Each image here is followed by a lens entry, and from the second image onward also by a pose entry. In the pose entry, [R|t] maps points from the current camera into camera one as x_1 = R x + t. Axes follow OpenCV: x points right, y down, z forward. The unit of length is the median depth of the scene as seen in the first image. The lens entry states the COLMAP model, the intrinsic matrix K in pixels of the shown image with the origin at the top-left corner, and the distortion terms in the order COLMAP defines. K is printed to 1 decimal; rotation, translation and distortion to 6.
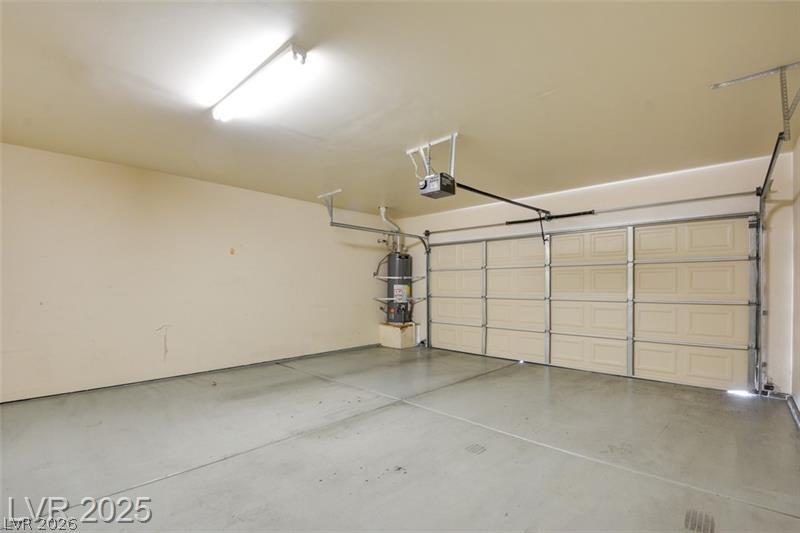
lens RADIAL K [[361.1, 0, 405.8], [0, 361.1, 283.8], [0, 0, 1]] dist [-0.000352, -0.000659]
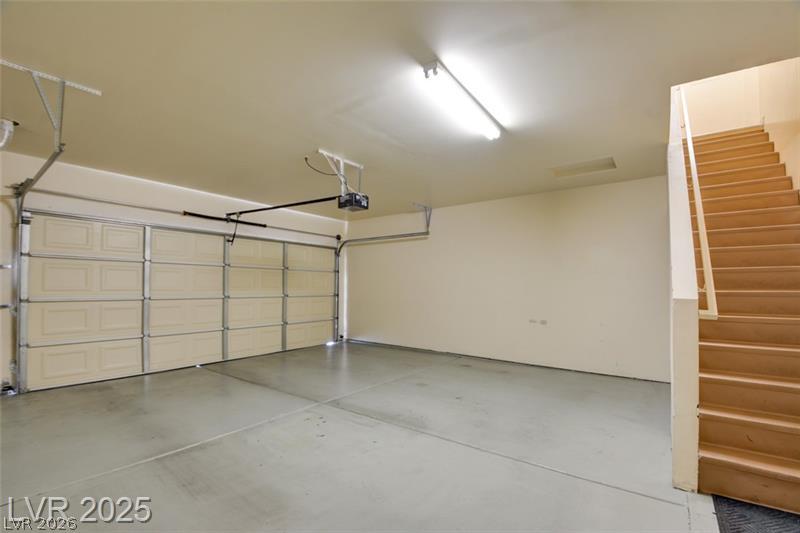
lens RADIAL K [[359.9, 0, 400.0], [0, 359.9, 266.5], [0, 0, 1]] dist [-0.024174, -0.000204]
pose [[-0.118931, 0.053758, 0.991446, -0.950095], [-0.010730, 0.998405, -0.055422, 0.007197], [-0.992845, -0.017230, -0.118164, 0.856064]]
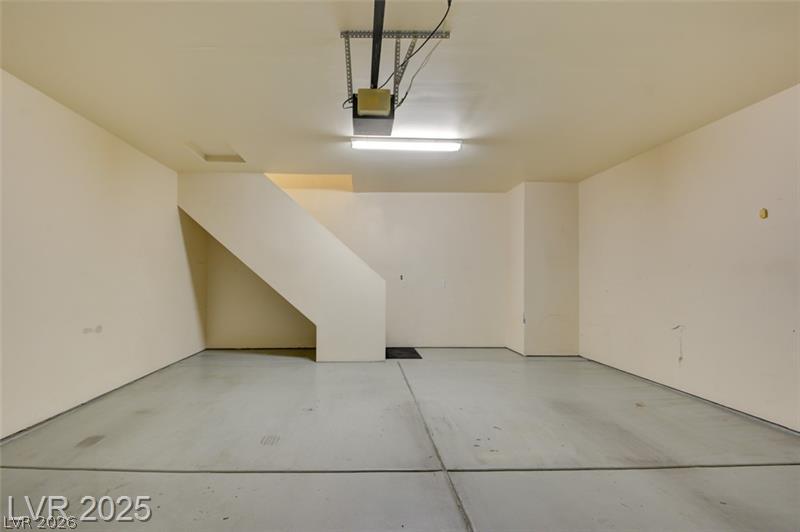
lens RADIAL K [[366.1, 0, 372.1], [0, 366.1, 266.8], [0, 0, 1]] dist [-0.000292, -0.000085]
pose [[-0.708258, -0.011167, -0.705866, 0.466891], [-0.000698, 0.999885, -0.015117, -0.002645], [0.705954, -0.010214, -0.708184, 1.259557]]
